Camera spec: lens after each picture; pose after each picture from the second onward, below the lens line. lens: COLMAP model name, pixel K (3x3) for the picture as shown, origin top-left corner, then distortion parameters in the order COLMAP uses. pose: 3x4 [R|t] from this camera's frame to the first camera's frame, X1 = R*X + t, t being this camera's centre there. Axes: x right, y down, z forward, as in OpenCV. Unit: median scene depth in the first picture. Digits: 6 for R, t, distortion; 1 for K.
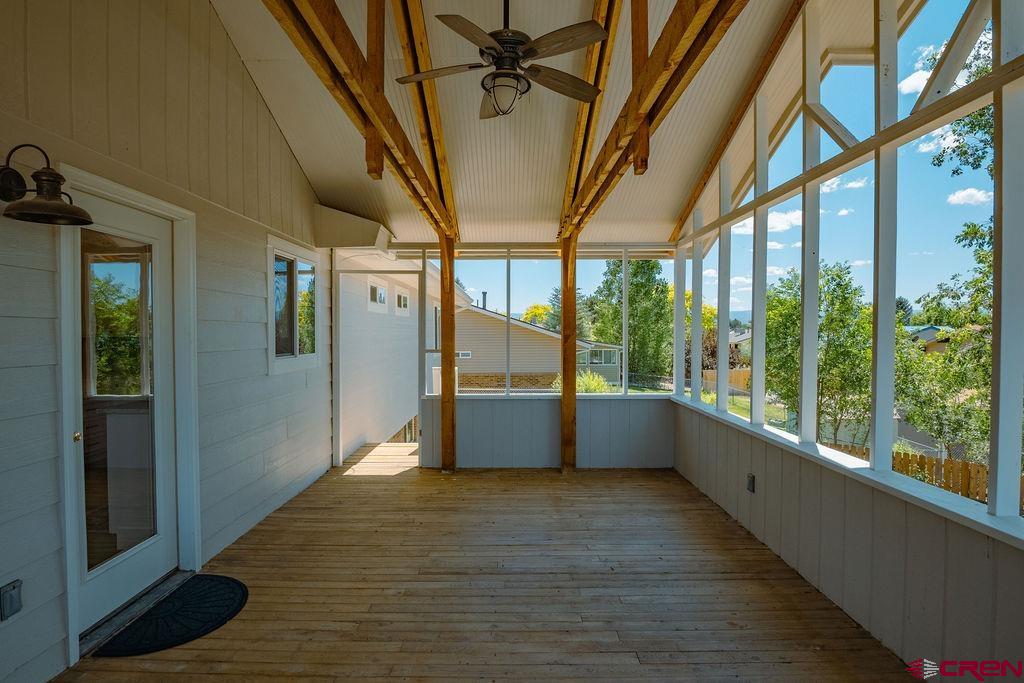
lens RADIAL K [[495.2, 0, 510.0], [0, 495.2, 336.8], [0, 0, 1]] dist [-0.021317, -0.003276]
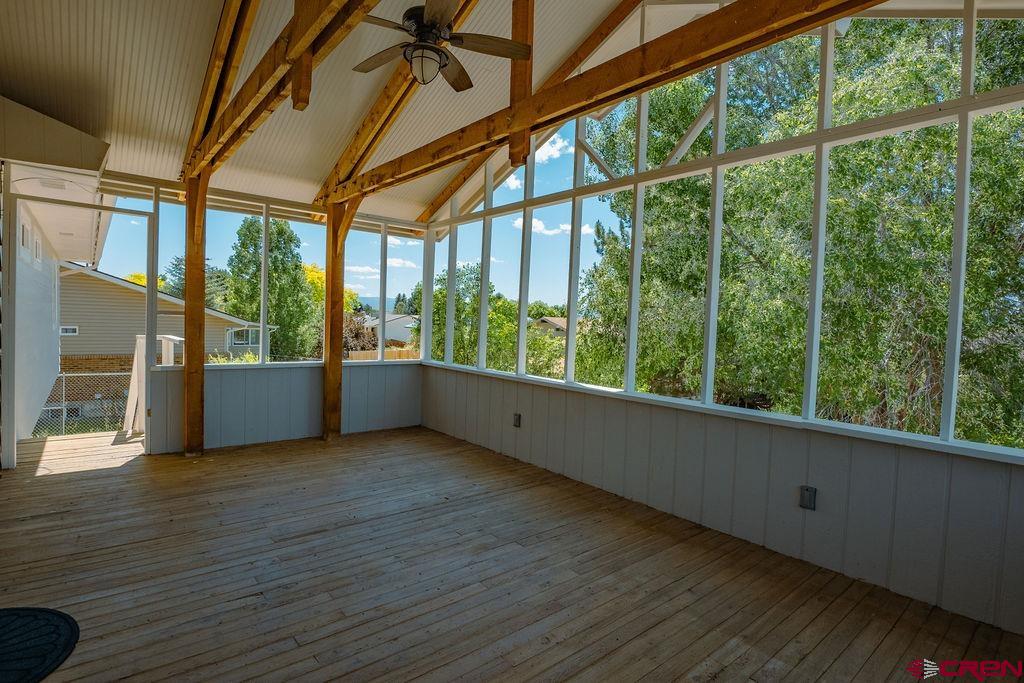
lens RADIAL K [[495.2, 0, 497.3], [0, 495.2, 342.2], [0, 0, 1]] dist [-0.021317, -0.003276]
pose [[0.784714, 0.002025, 0.619855, -0.316128], [-0.032767, 0.998732, 0.038220, 0.037303], [-0.618991, -0.050303, 0.783785, 0.017502]]
